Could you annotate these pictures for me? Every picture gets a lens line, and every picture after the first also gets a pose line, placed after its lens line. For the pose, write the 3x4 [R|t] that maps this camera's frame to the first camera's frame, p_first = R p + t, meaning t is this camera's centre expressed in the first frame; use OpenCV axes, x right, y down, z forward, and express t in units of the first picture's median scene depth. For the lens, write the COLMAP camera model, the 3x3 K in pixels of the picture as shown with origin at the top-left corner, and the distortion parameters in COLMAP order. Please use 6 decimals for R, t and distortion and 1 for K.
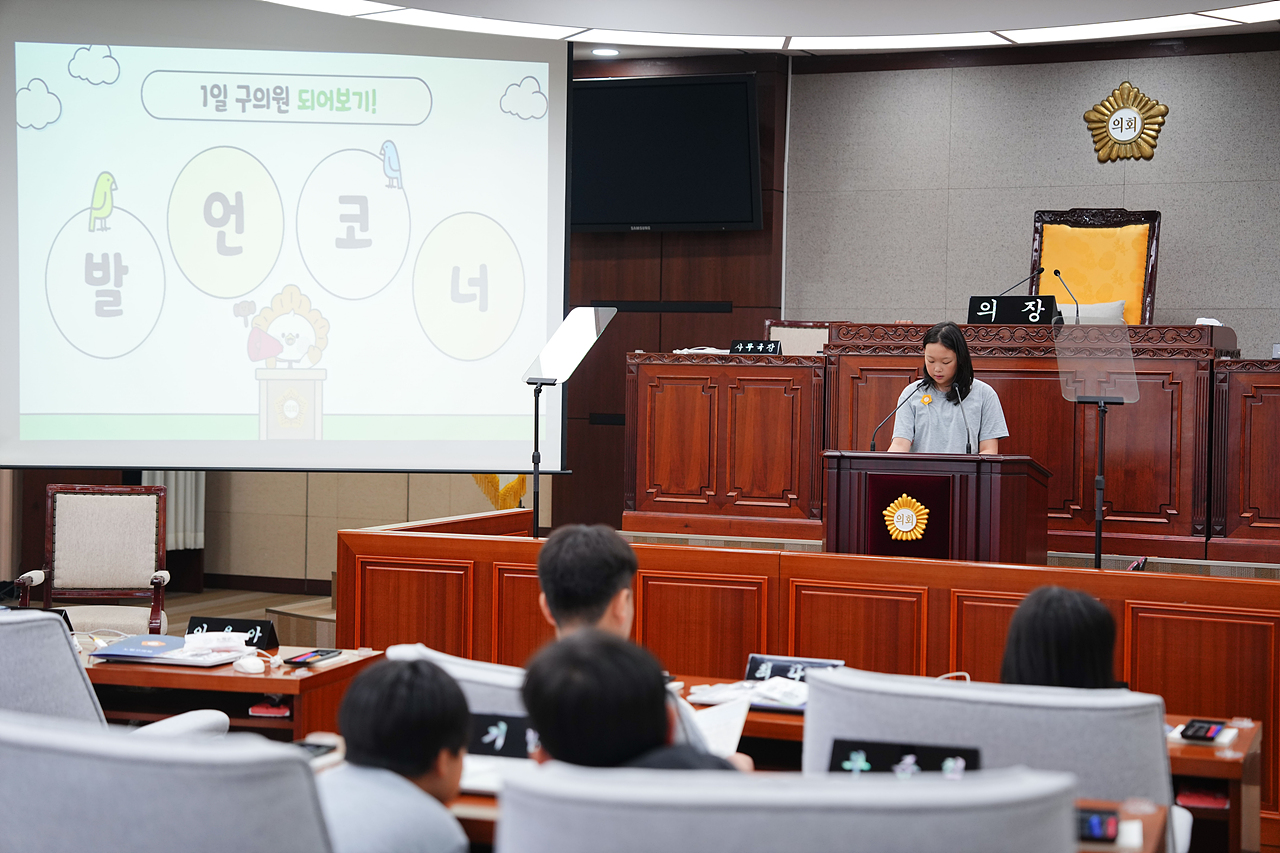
lens RADIAL K [[2284.1, 0, 635.3], [0, 2284.1, 437.0], [0, 0, 1]] dist [0.269282, 0.000000]
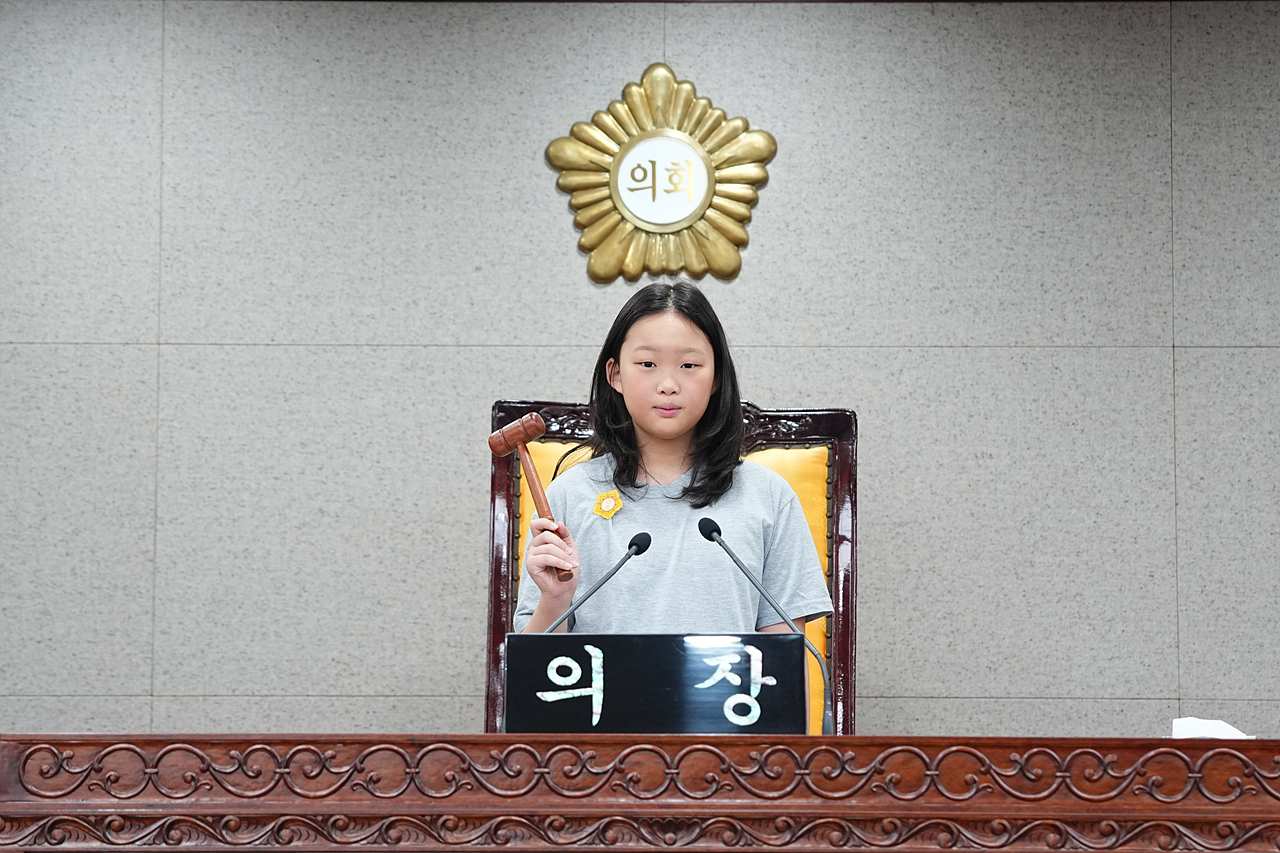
lens RADIAL K [[3733.3, 0, 641.6], [0, 3733.3, 415.1], [0, 0, 1]] dist [0.265236, 0.000000]
pose [[0.918374, 0.030861, 0.394507, -0.019807], [0.023857, 0.990823, -0.133046, -0.025171], [-0.394993, 0.131598, 0.909210, 0.543998]]
